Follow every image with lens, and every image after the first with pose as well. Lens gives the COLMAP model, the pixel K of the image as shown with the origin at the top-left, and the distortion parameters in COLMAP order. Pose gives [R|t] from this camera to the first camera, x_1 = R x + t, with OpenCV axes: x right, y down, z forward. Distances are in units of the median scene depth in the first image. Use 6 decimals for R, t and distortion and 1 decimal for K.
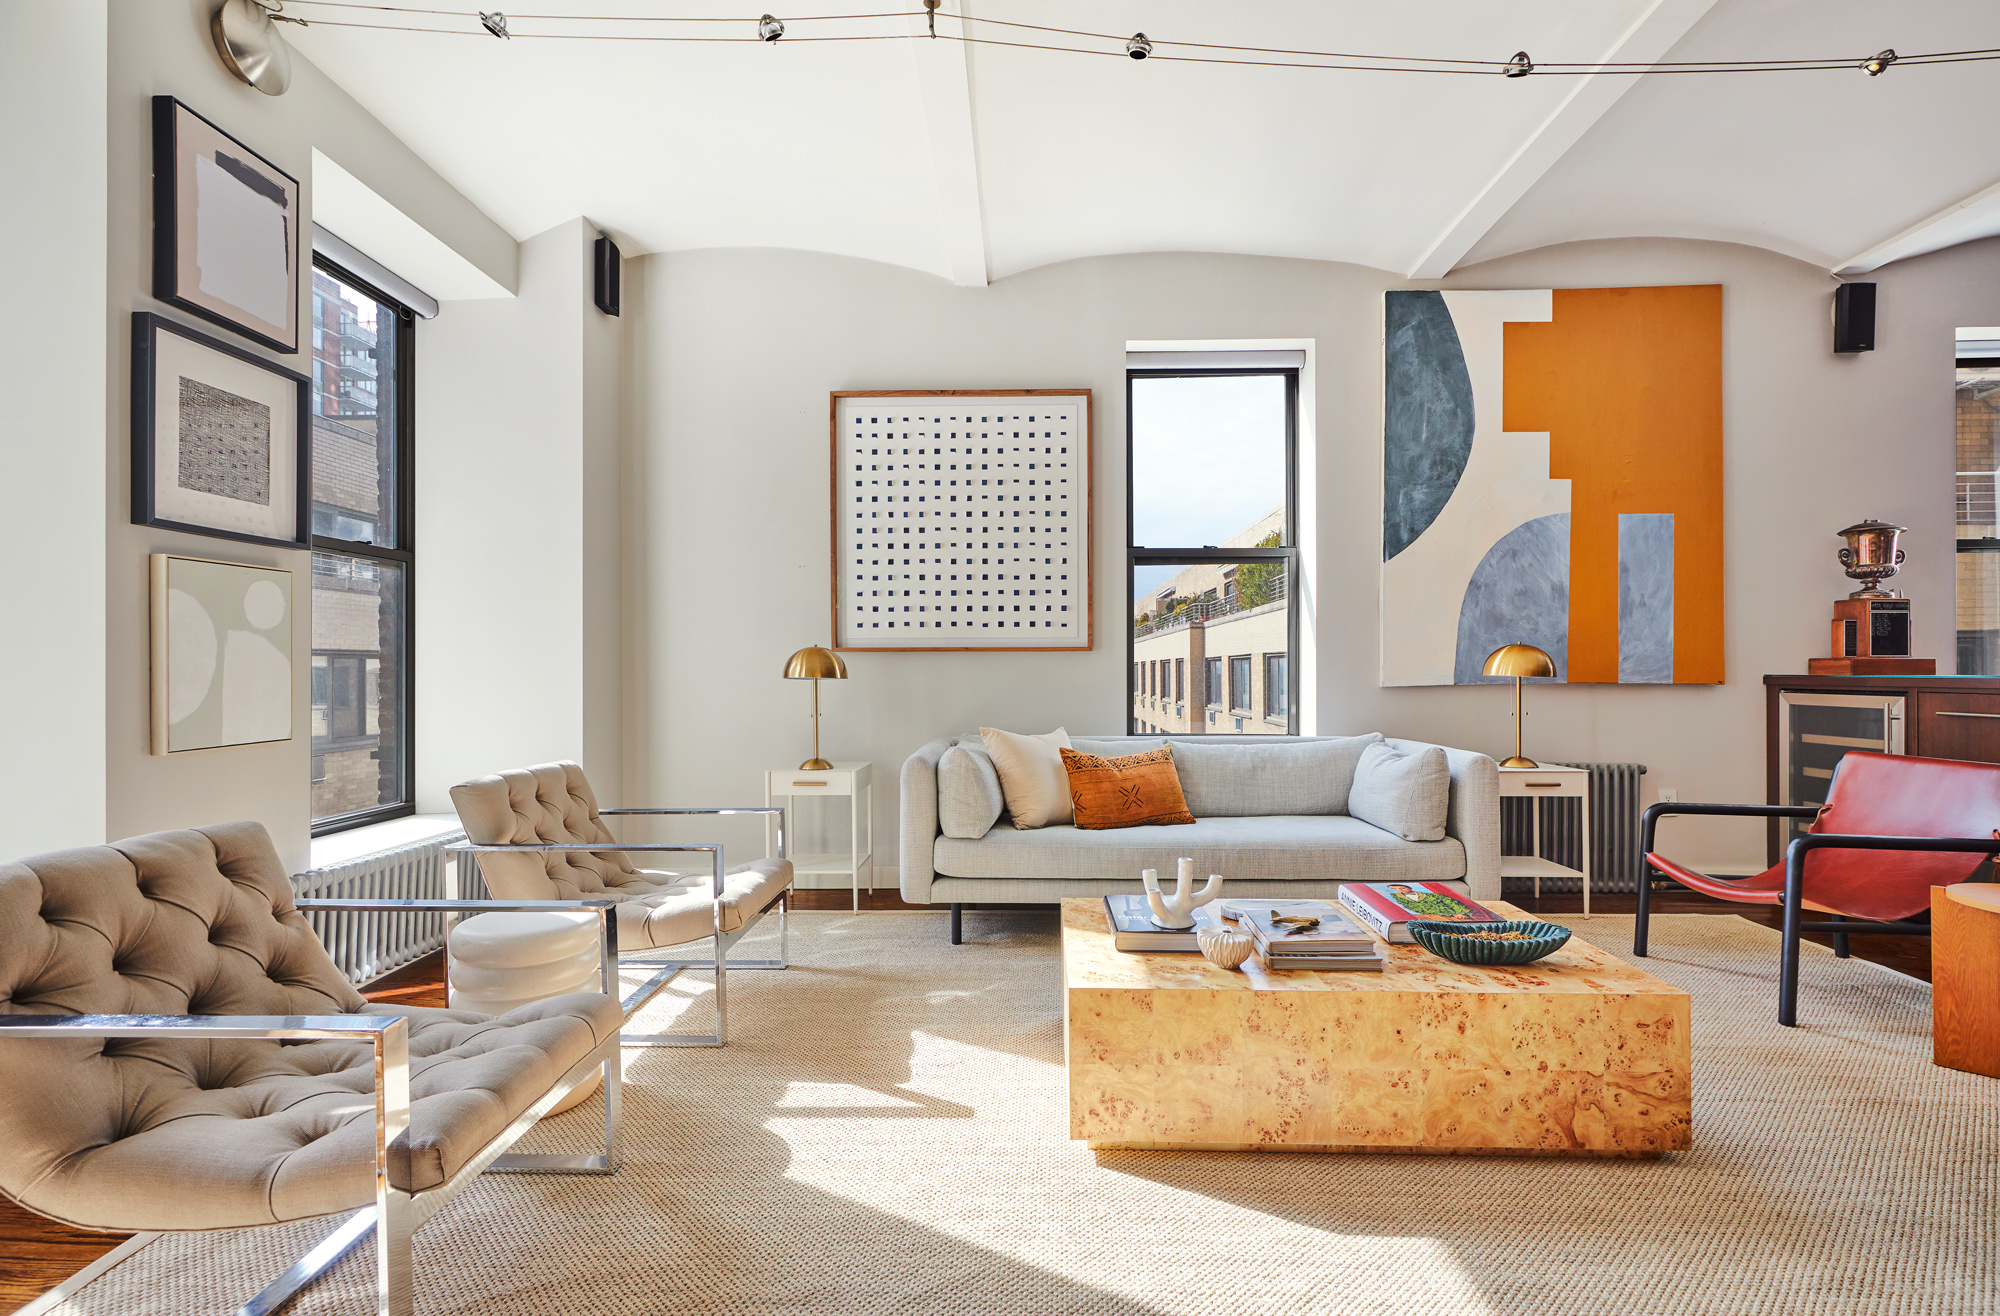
lens RADIAL K [[911.9, 0, 999.1], [0, 911.9, 670.6], [0, 0, 1]] dist [0.000080, 0.000012]
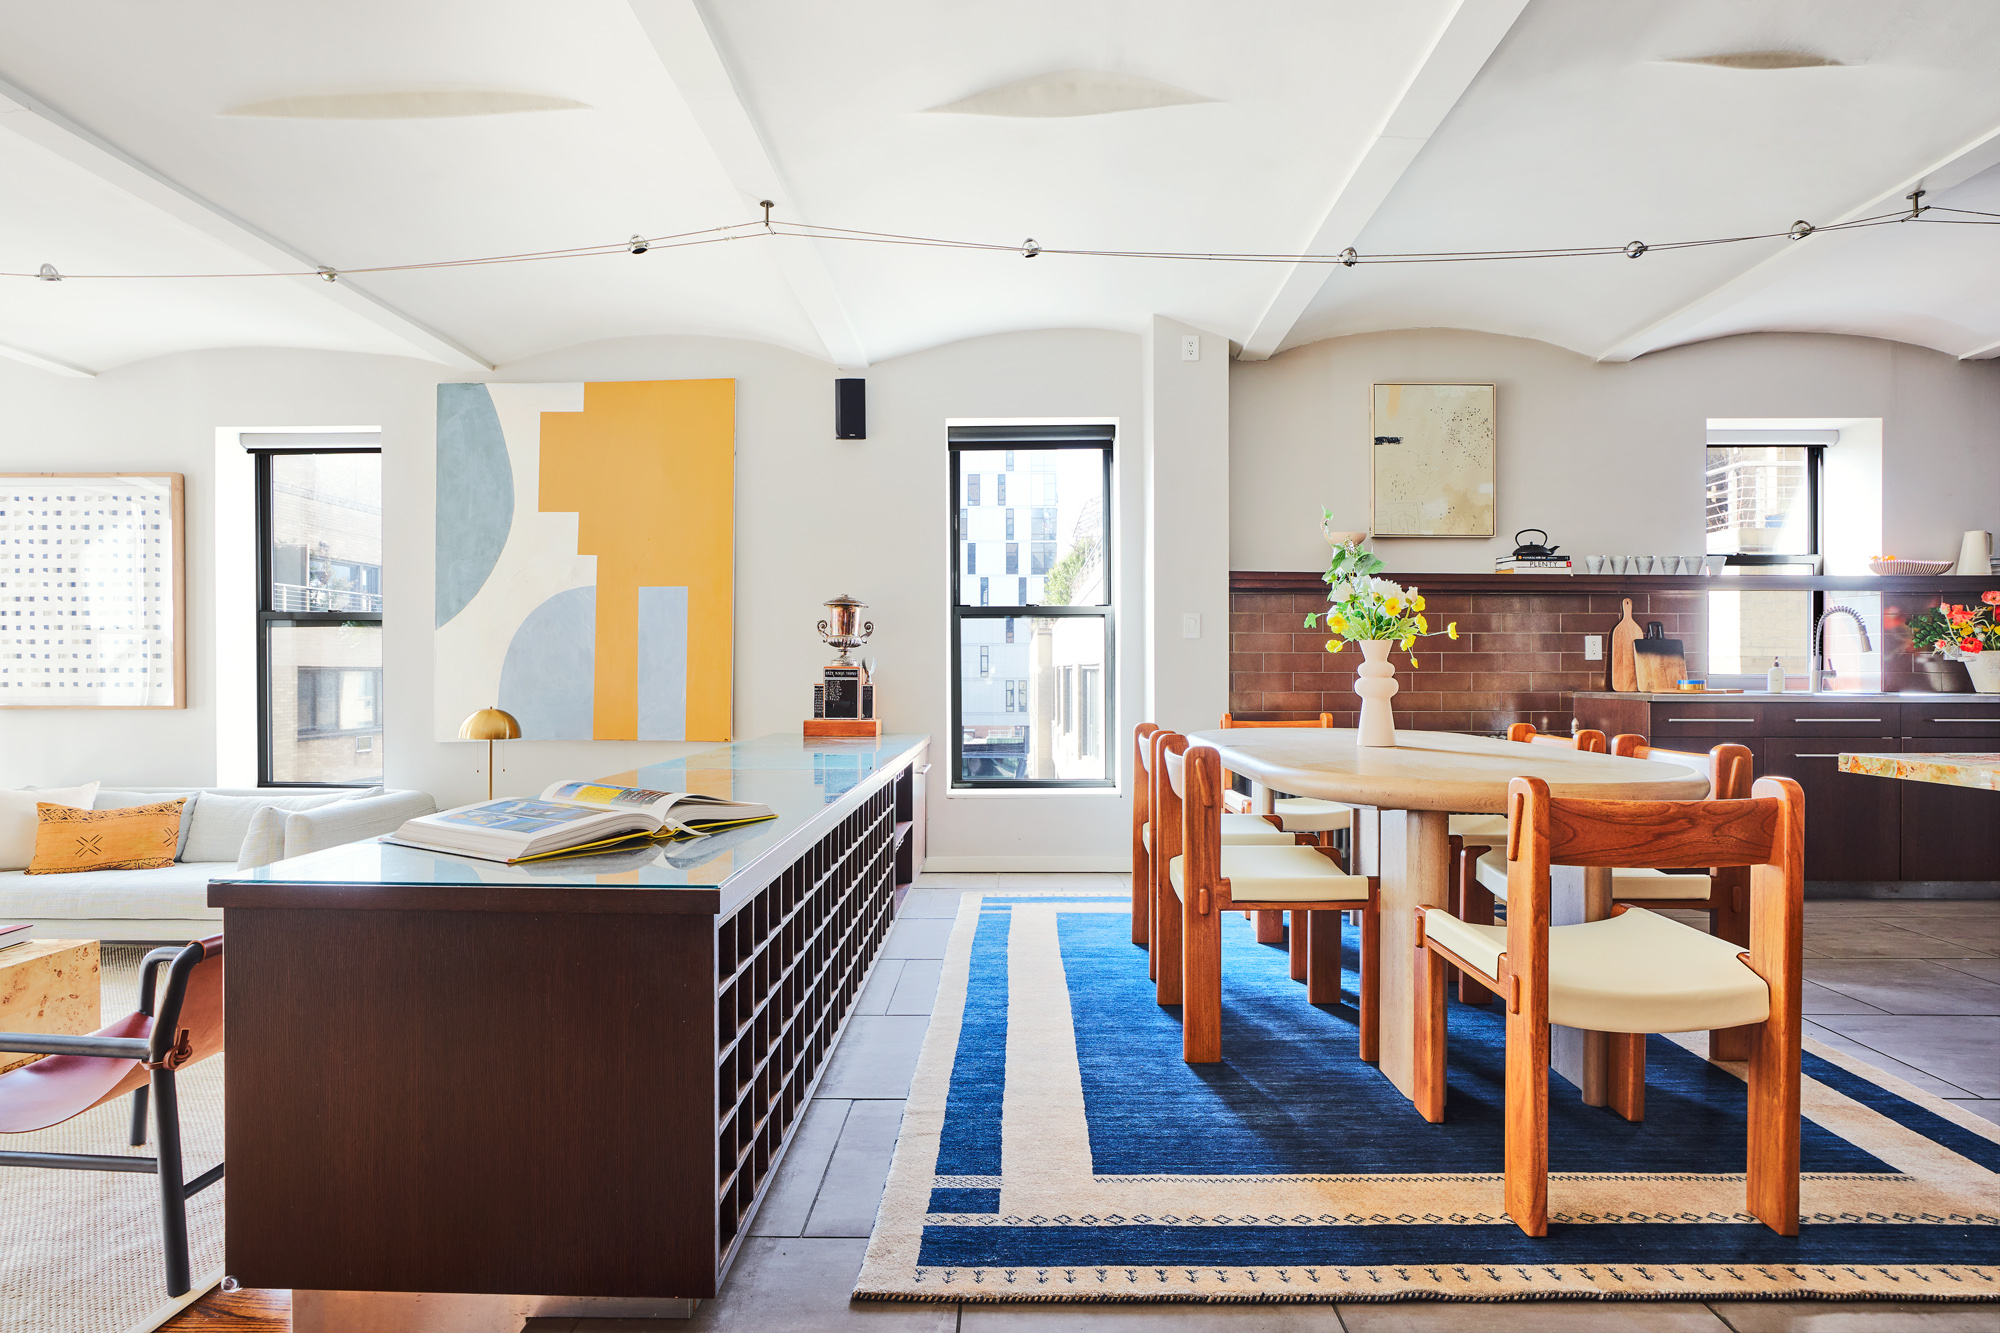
lens RADIAL K [[1042.8, 0, 998.5], [0, 1042.8, 663.0], [0, 0, 1]] dist [-0.019372, -0.000081]
pose [[0.999951, 0.002537, 0.009578, 1.095030], [-0.002439, 0.999944, -0.010306, -0.068587], [-0.009604, 0.010282, 0.999901, -0.251630]]
